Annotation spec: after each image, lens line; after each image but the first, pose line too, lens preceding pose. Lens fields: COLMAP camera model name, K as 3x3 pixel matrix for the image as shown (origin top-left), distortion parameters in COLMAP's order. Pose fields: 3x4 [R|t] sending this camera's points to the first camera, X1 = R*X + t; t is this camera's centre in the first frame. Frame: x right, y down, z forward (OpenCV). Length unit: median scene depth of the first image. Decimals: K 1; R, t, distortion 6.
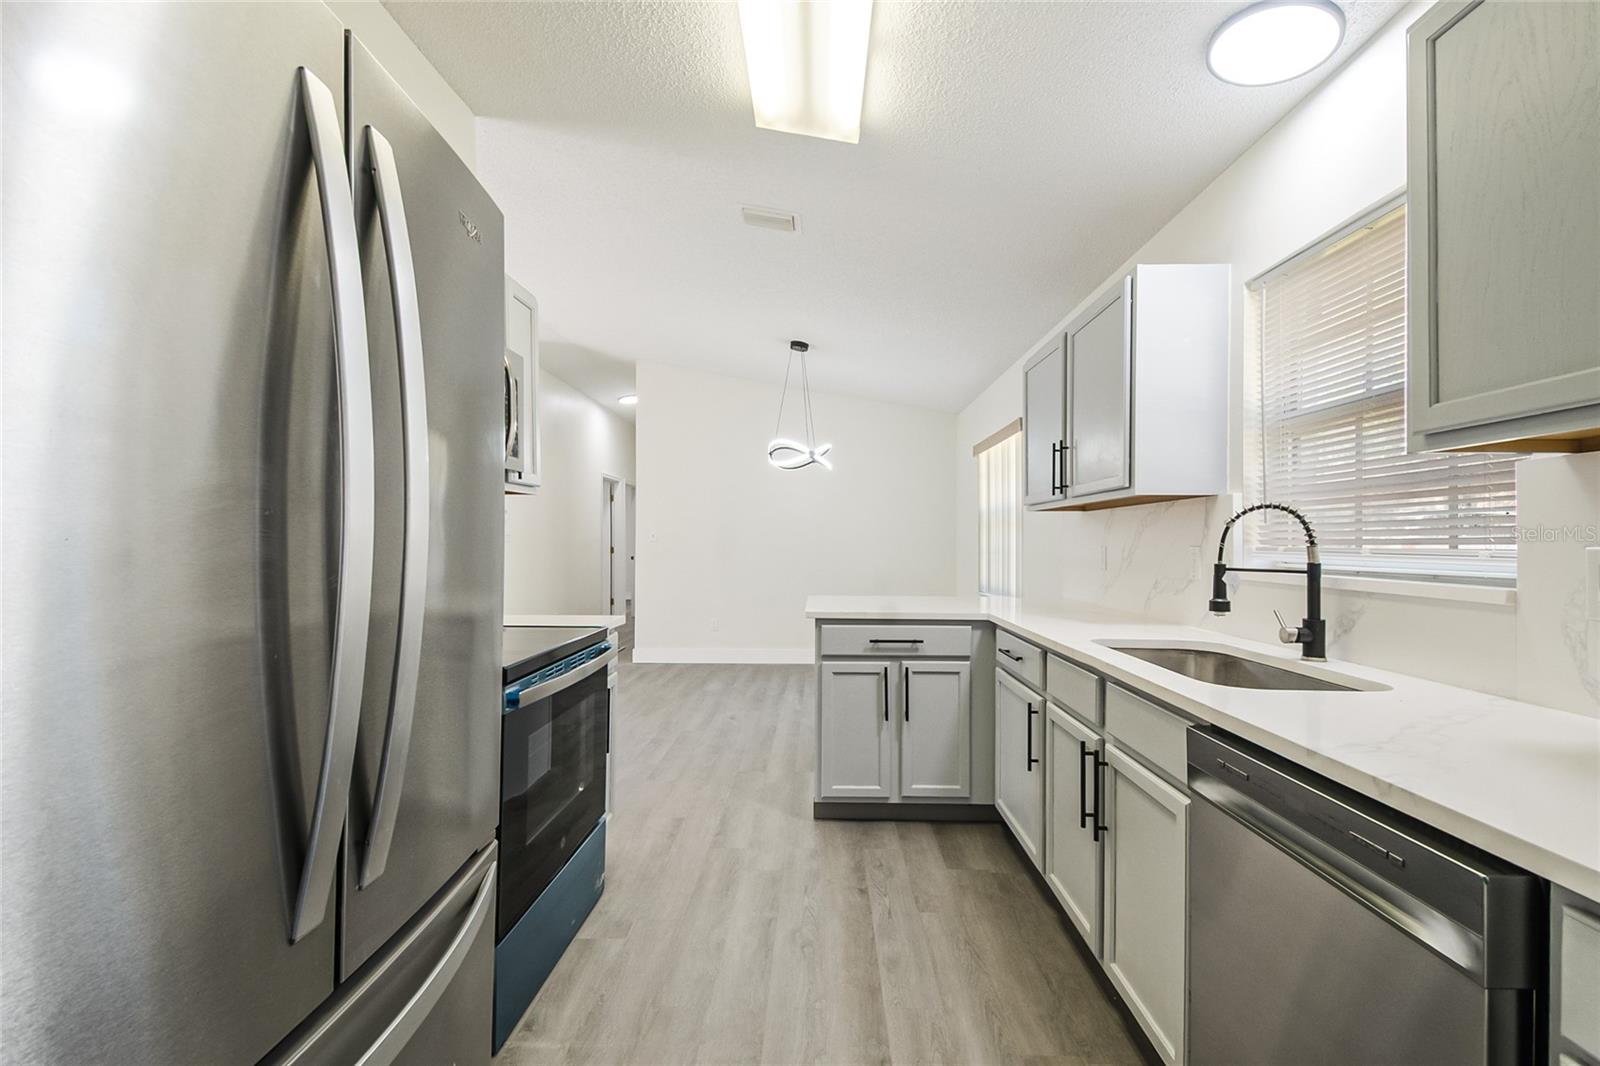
lens RADIAL K [[689.5, 0, 807.3], [0, 689.5, 539.8], [0, 0, 1]] dist [0.020050, -0.006933]
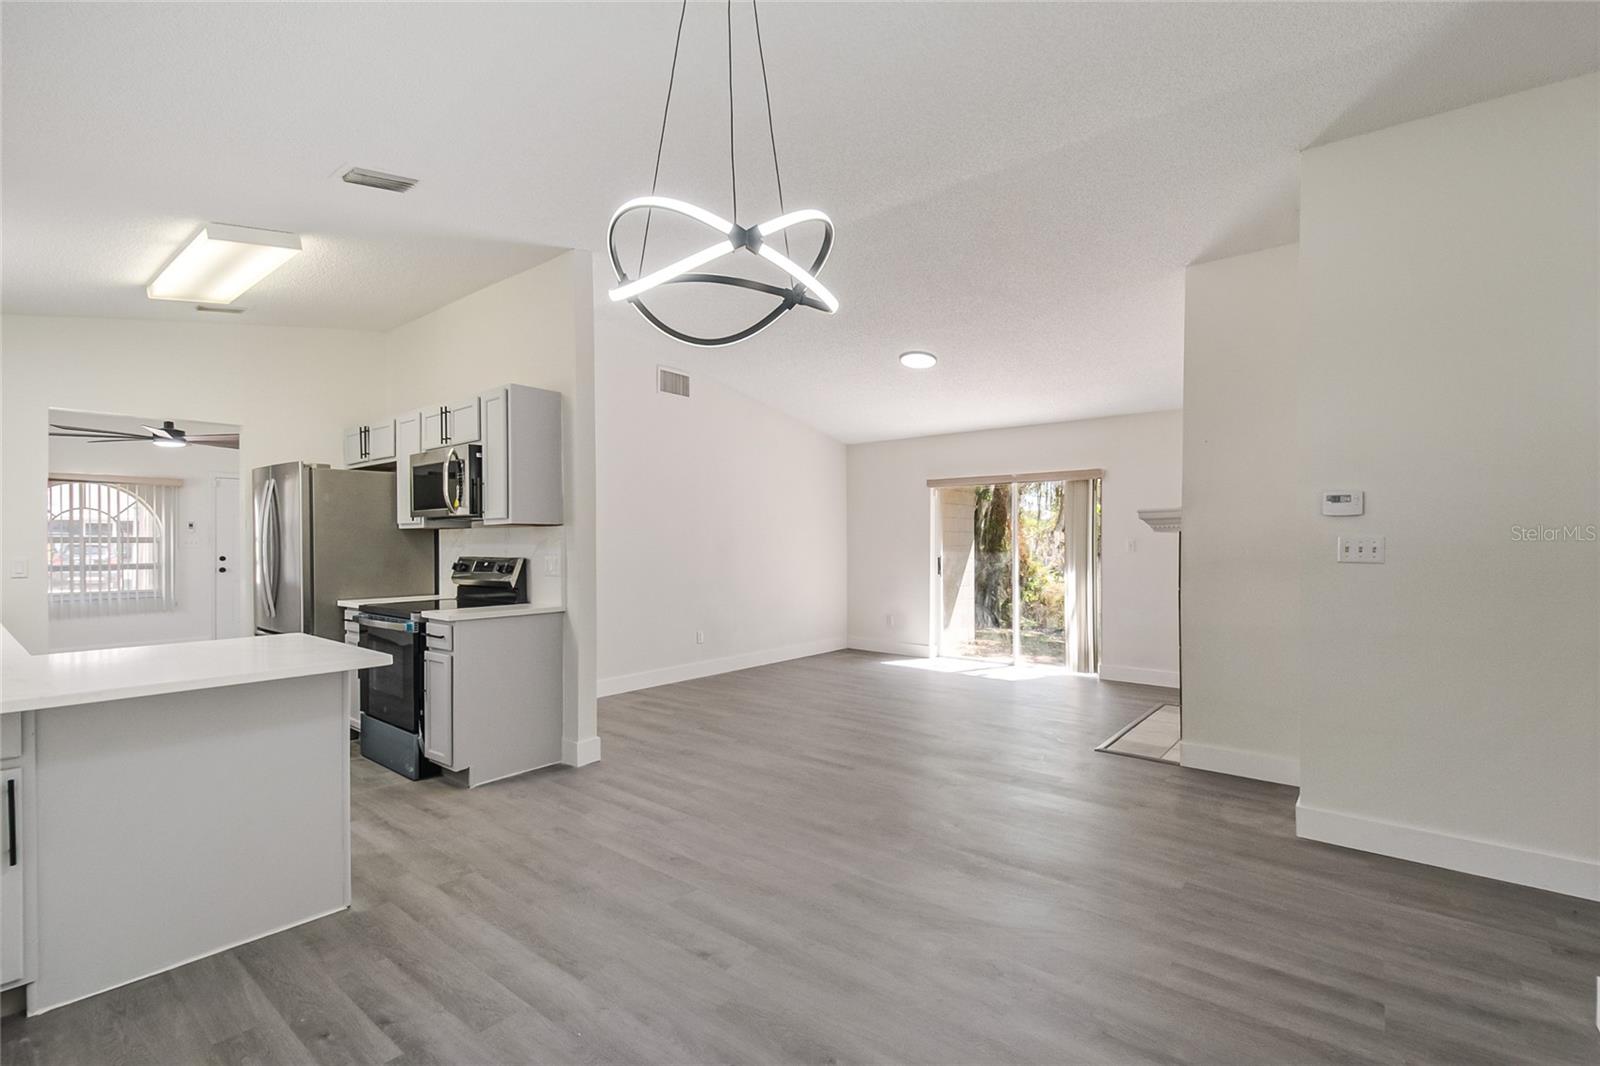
lens RADIAL K [[715.1, 0, 811.0], [0, 715.1, 542.1], [0, 0, 1]] dist [0.036645, -0.034395]
pose [[-0.606885, -0.002495, -0.794786, 0.406139], [0.000207, 0.999995, -0.003297, -0.023687], [0.794790, -0.002165, -0.606881, 2.398218]]
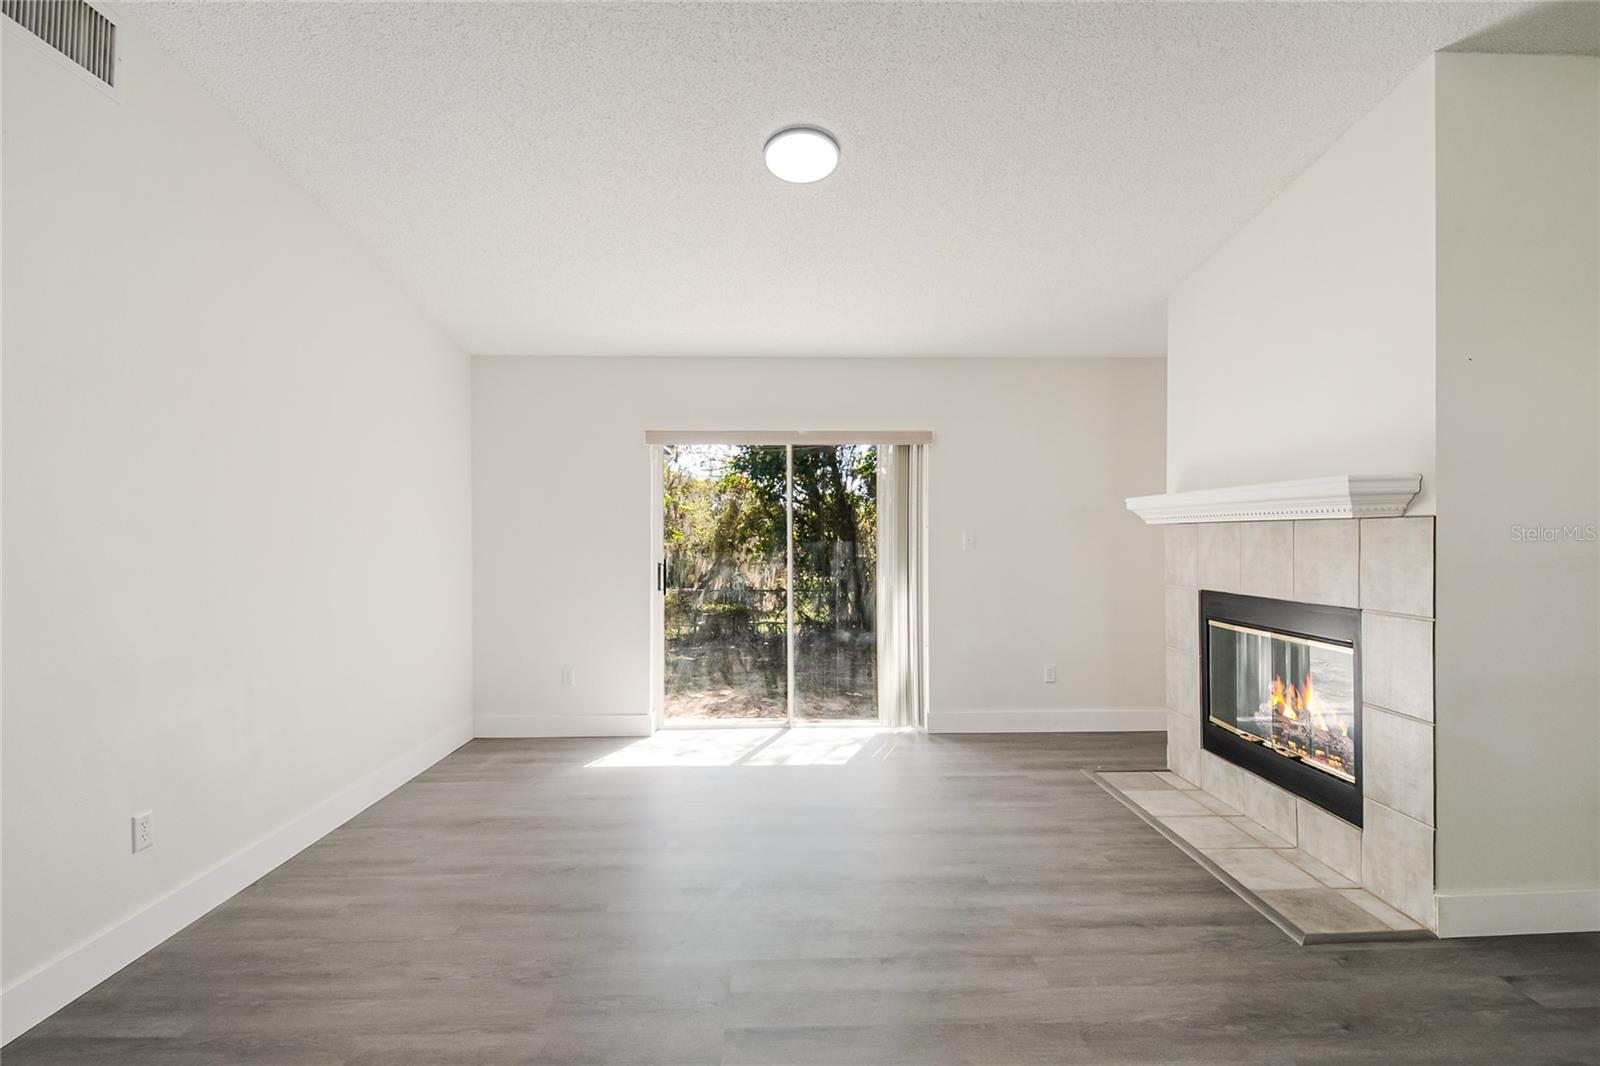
lens RADIAL K [[709.2, 0, 807.7], [0, 709.2, 535.2], [0, 0, 1]] dist [0.023227, -0.022699]
pose [[0.049374, -0.003558, -0.998774, -0.514572], [0.008332, 0.999960, -0.003151, -0.030286], [0.998746, -0.008166, 0.049402, 1.280780]]
